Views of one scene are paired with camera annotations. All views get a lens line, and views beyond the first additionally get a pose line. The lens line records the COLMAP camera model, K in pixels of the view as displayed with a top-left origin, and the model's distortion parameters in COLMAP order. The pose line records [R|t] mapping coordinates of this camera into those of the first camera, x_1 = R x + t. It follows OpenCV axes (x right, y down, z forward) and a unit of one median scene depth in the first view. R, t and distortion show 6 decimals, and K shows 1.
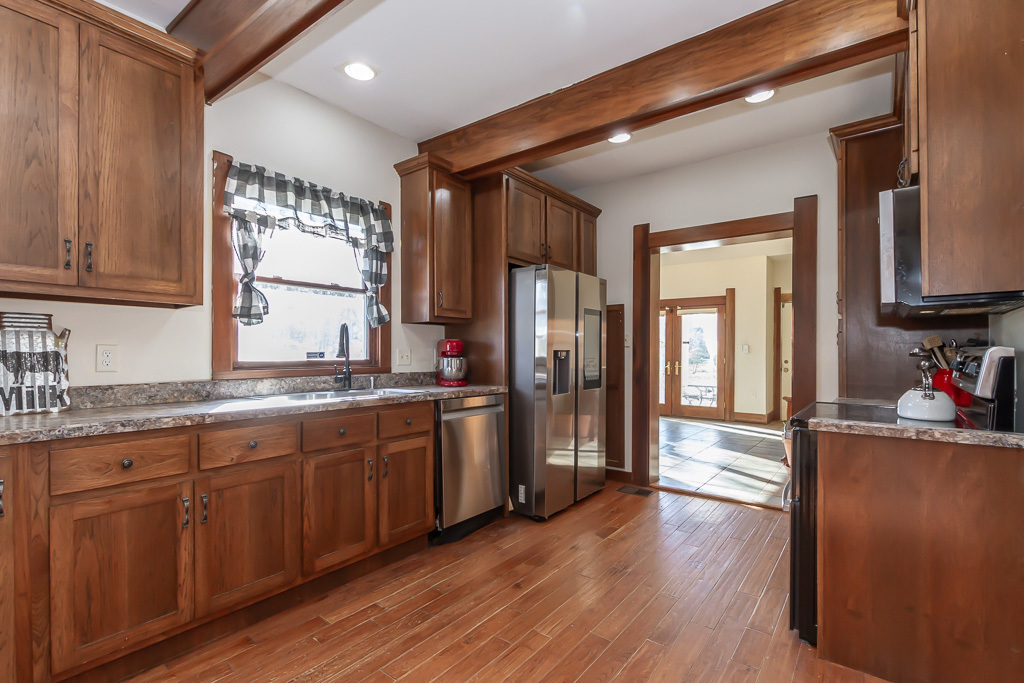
lens RADIAL K [[484.2, 0, 512.0], [0, 484.2, 358.9], [0, 0, 1]] dist [0.011388, 0.000125]
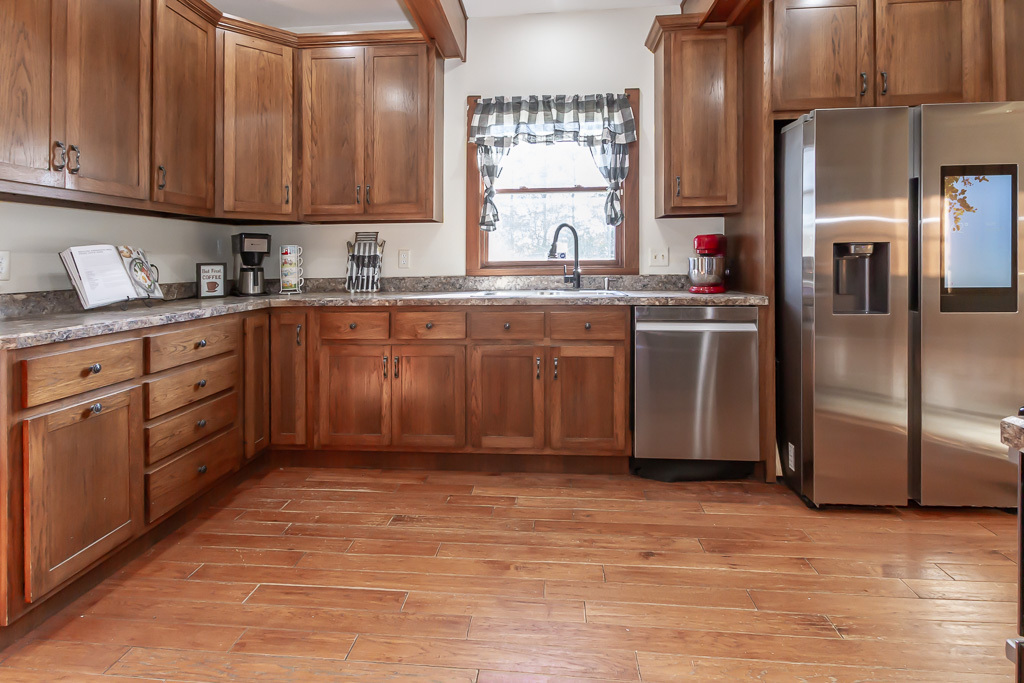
lens RADIAL K [[500.2, 0, 499.2], [0, 500.2, 262.7], [0, 0, 1]] dist [0.000239, -0.000047]
pose [[0.522710, -0.001837, -0.852509, 0.492532], [0.000442, 0.999998, -0.001885, 0.009960], [0.852511, 0.000609, 0.522709, 0.346700]]
